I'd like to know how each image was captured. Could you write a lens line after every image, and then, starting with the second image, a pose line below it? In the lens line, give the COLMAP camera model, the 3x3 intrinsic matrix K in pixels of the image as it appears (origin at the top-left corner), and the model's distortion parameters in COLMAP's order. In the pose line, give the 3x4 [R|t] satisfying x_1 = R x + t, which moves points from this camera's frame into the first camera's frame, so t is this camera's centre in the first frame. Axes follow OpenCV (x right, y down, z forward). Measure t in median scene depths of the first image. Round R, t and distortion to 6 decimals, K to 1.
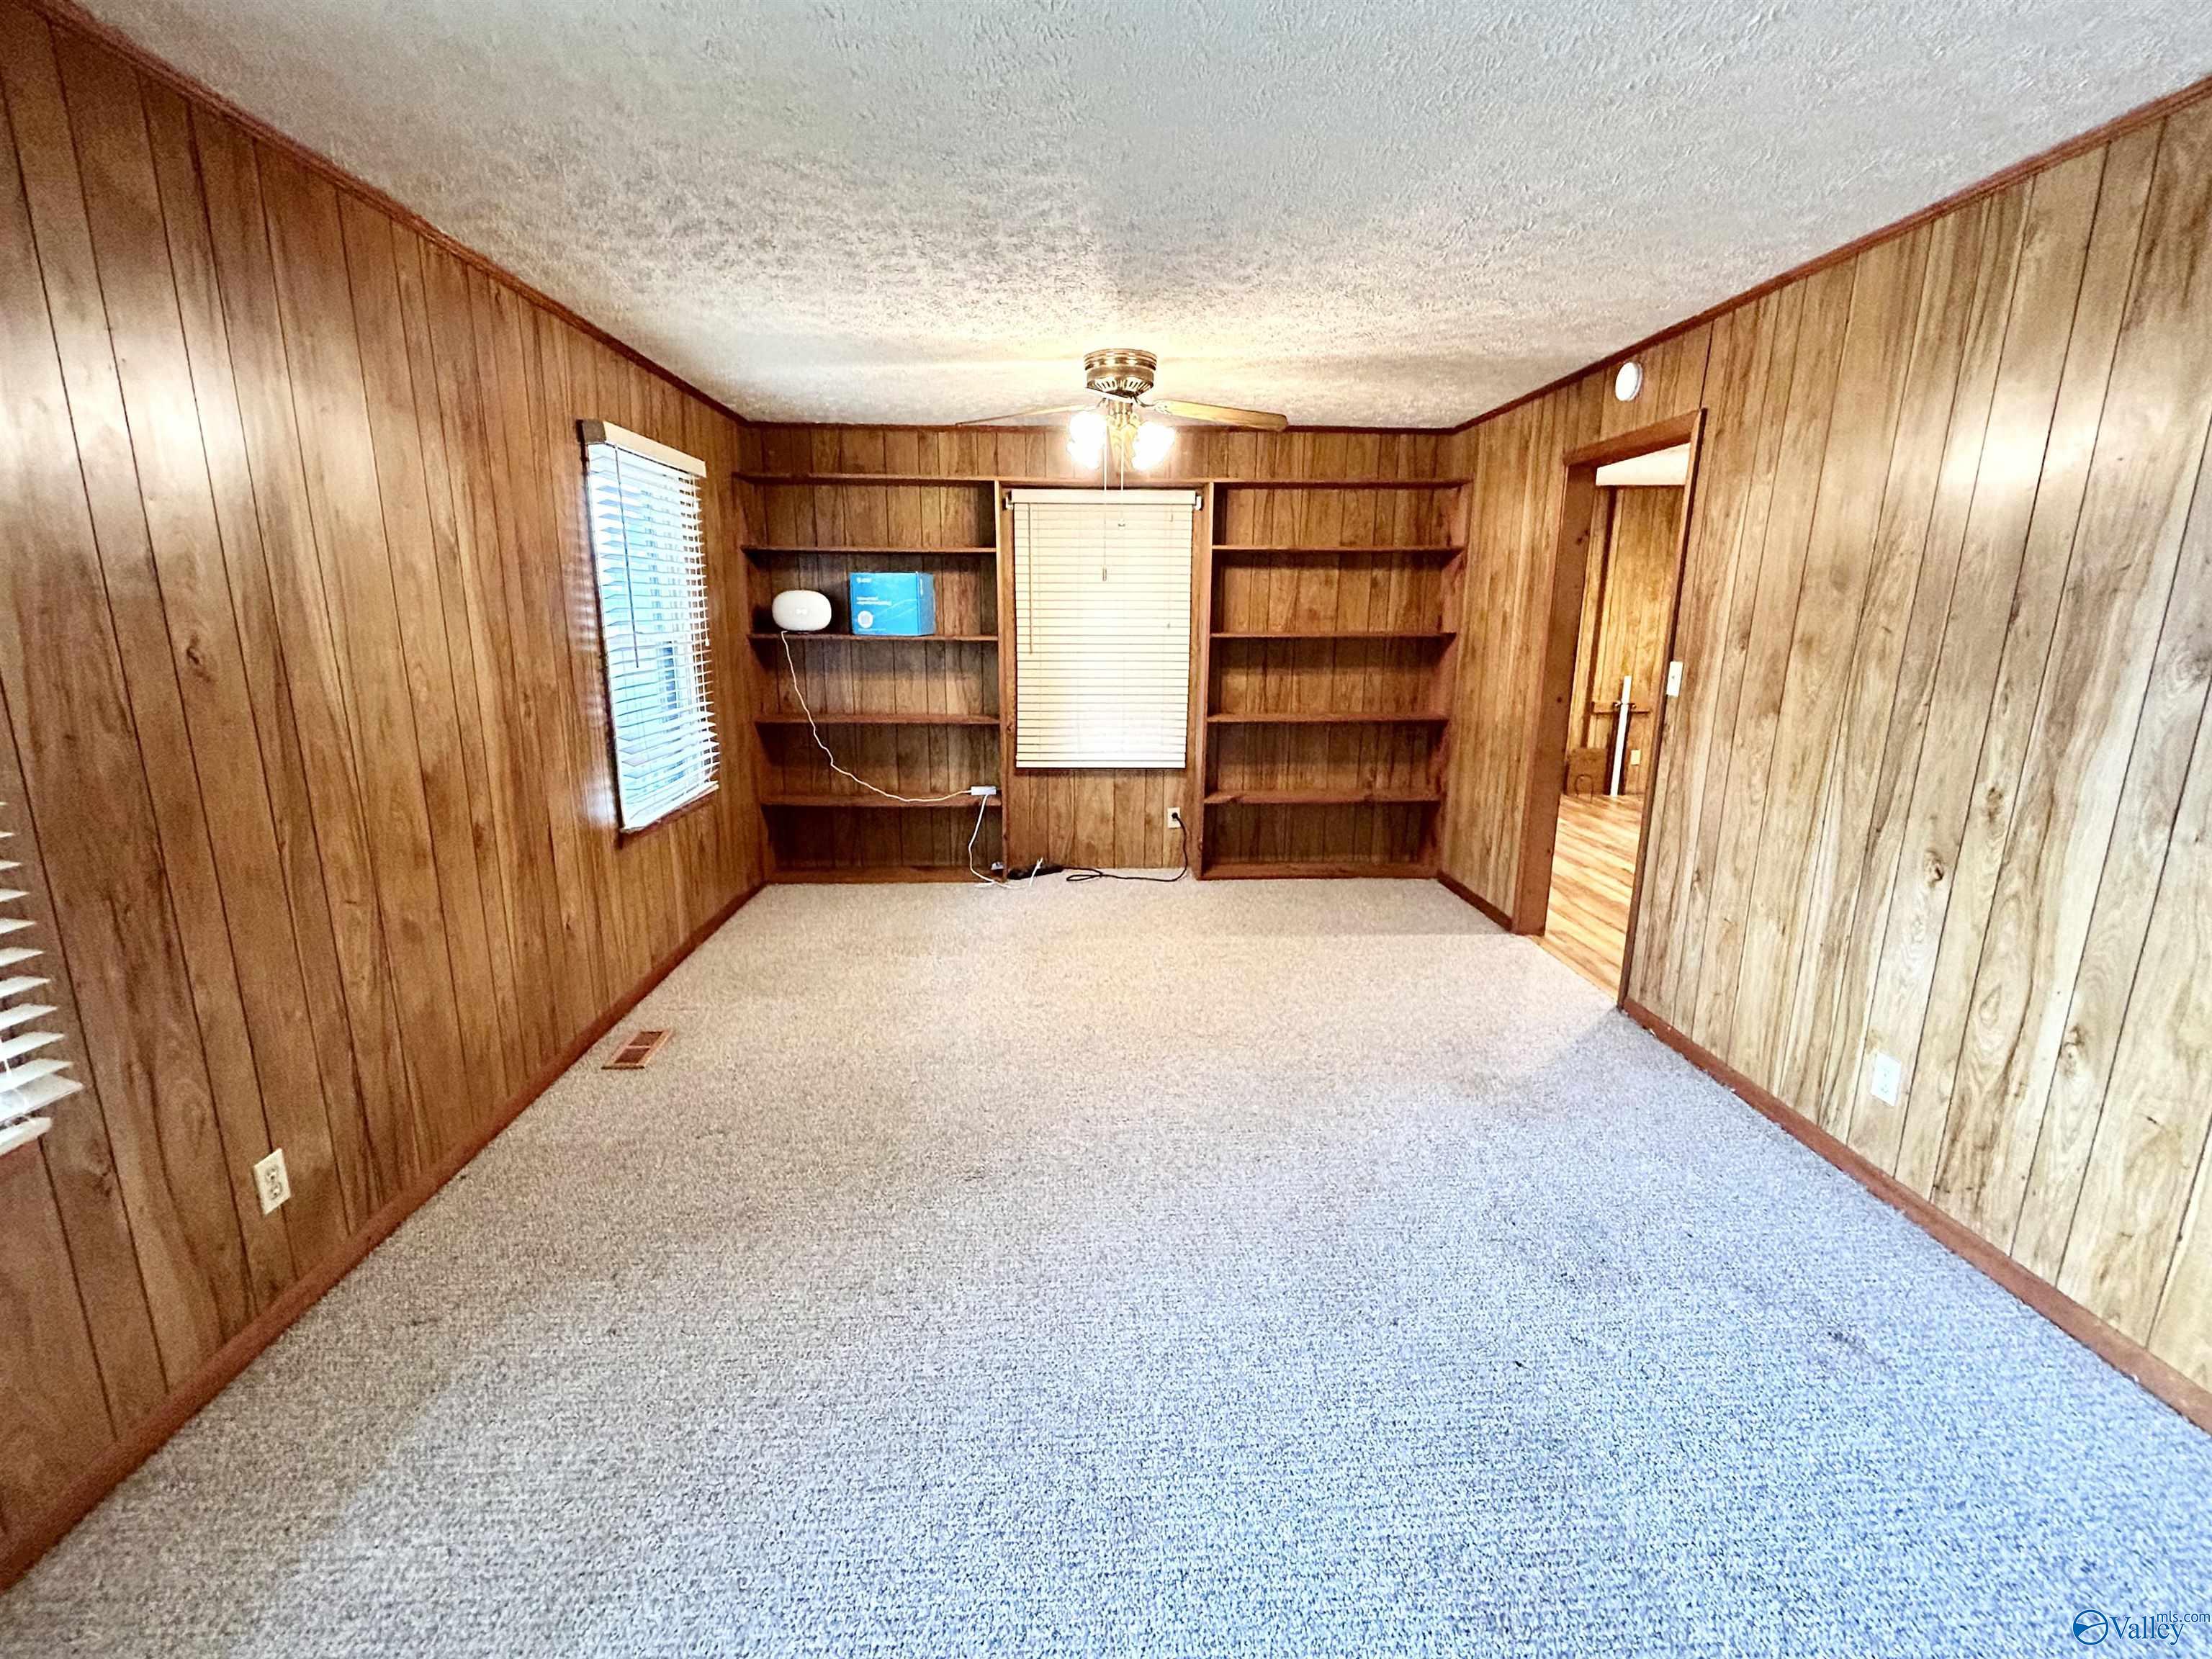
lens RADIAL K [[974.4, 0, 1098.0], [0, 974.4, 829.6], [0, 0, 1]] dist [-0.003470, -0.000108]
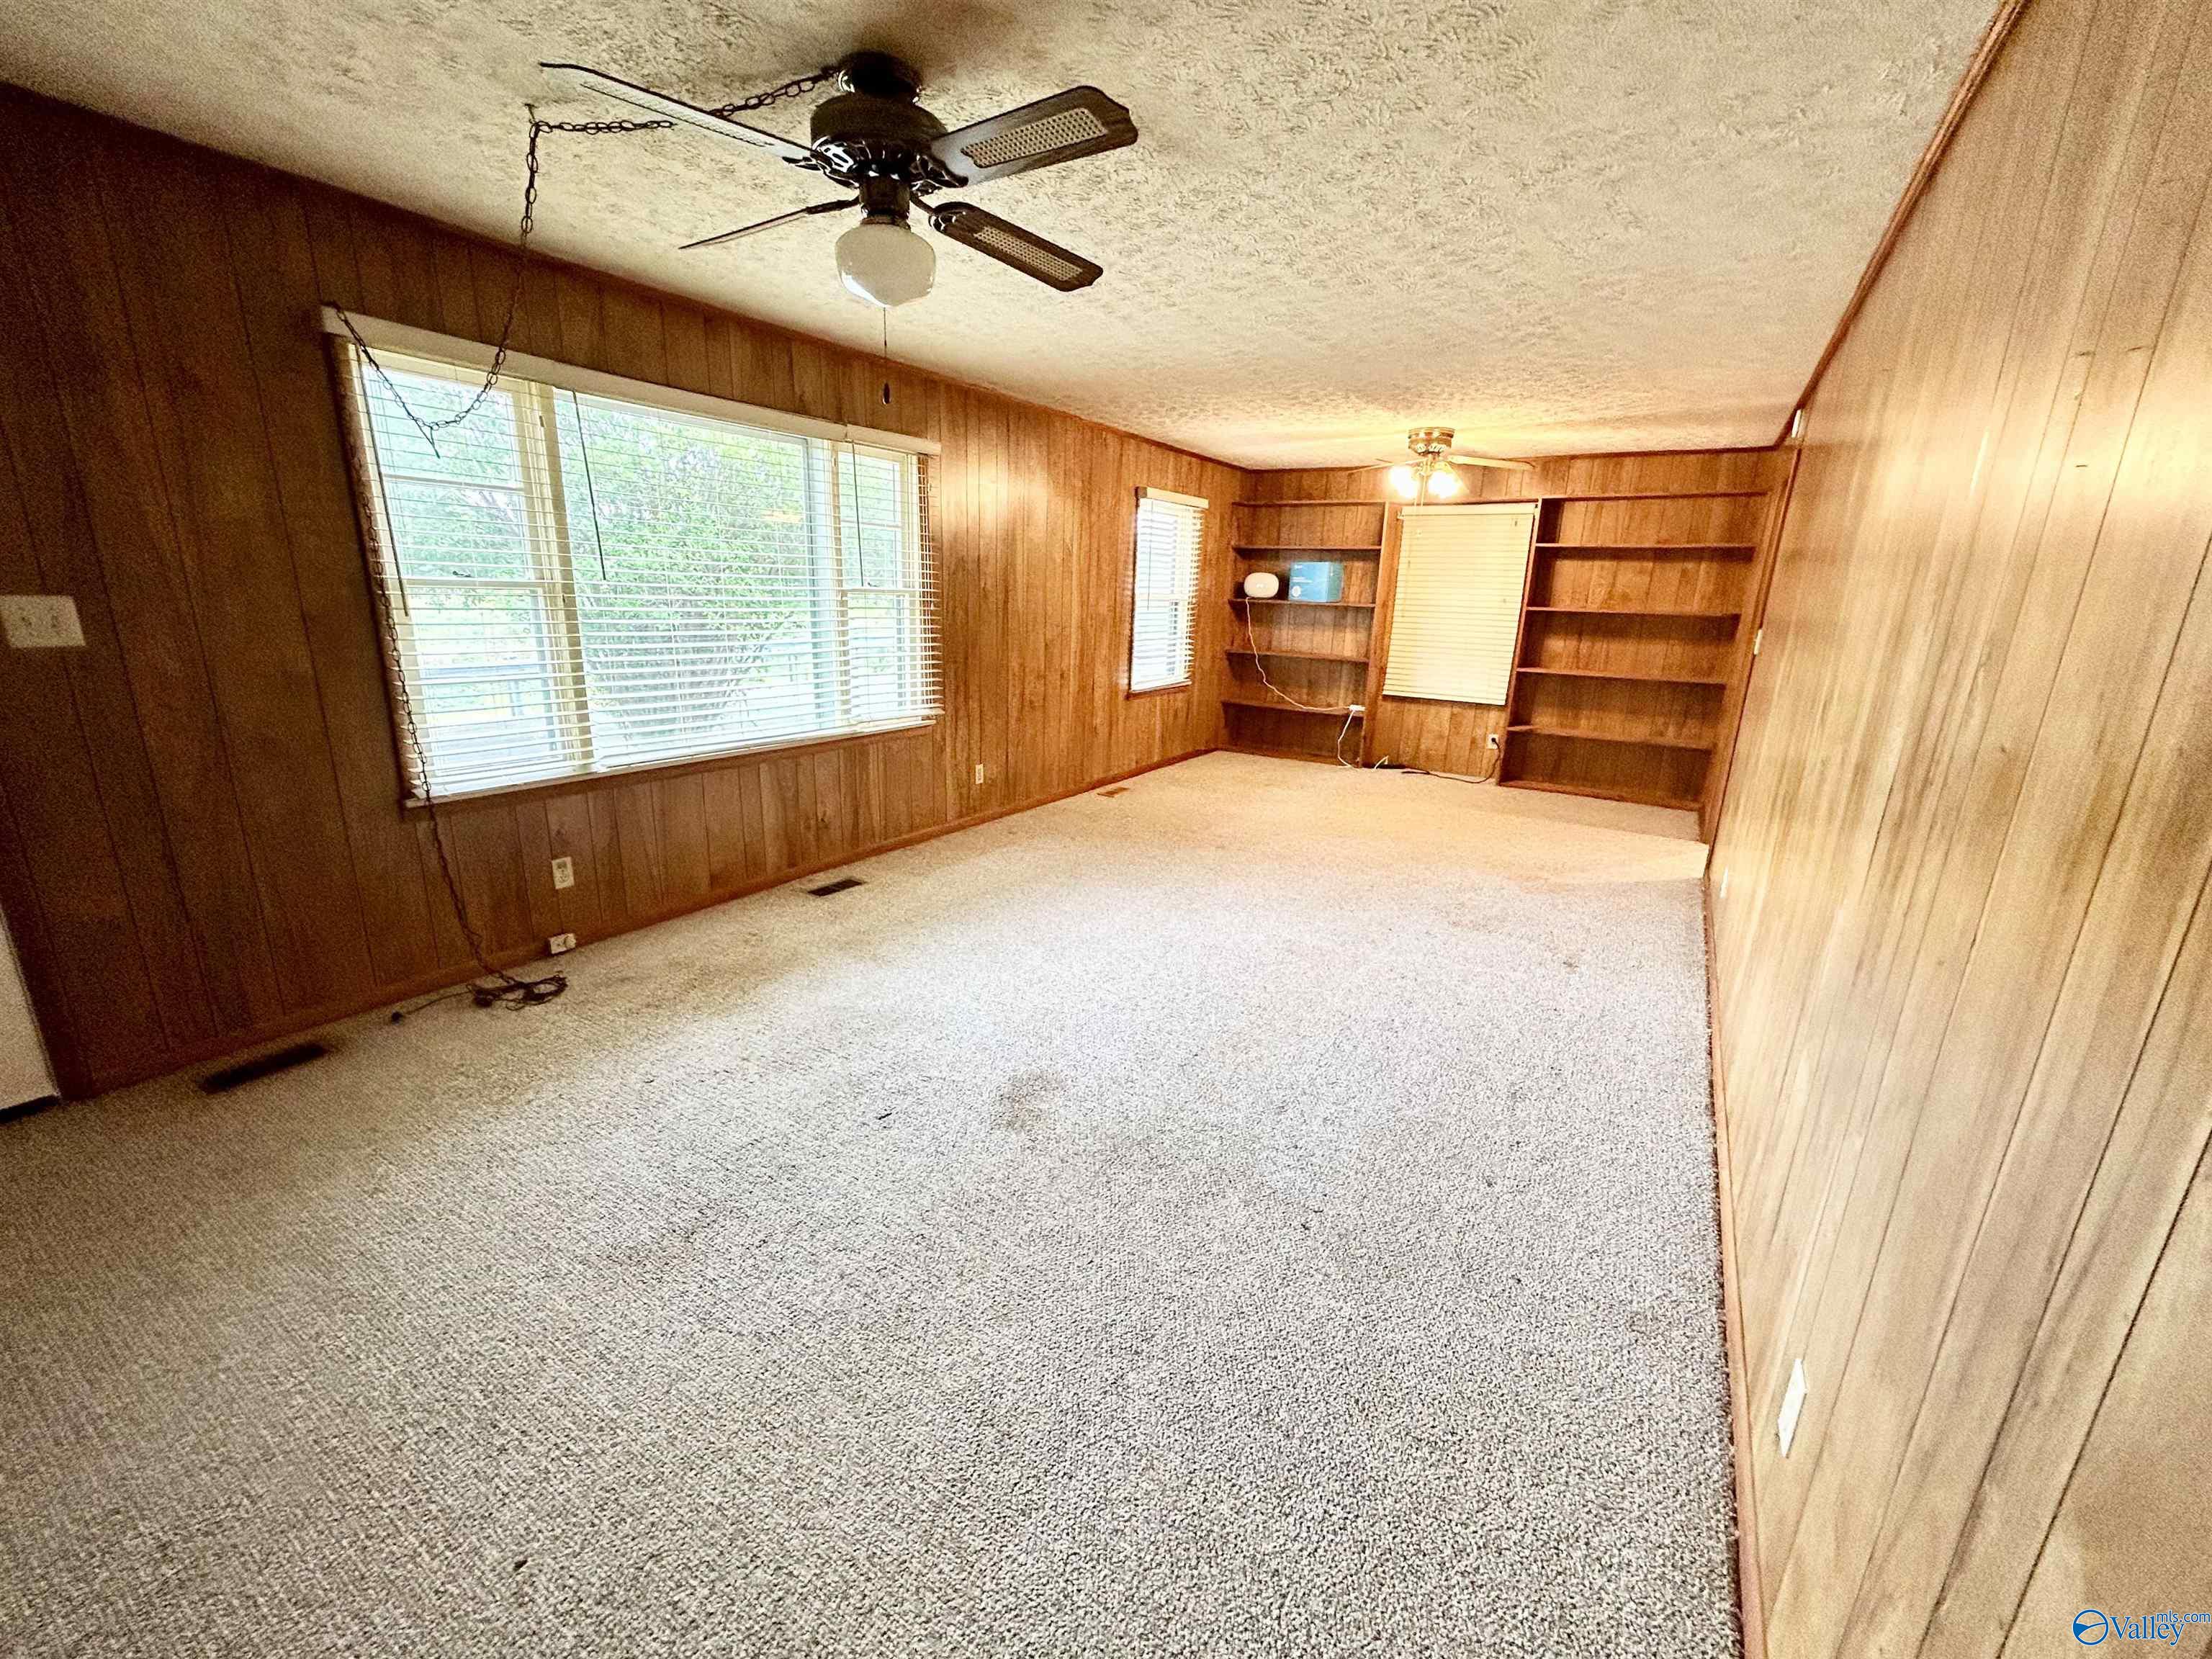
lens RADIAL K [[894.5, 0, 1107.8], [0, 894.5, 829.2], [0, 0, 1]] dist [-0.002334, 0.000535]
pose [[0.825983, 0.168746, -0.537845, 0.358409], [-0.148310, 0.985581, 0.081456, 0.096052], [0.543835, 0.012487, 0.839099, -0.396416]]
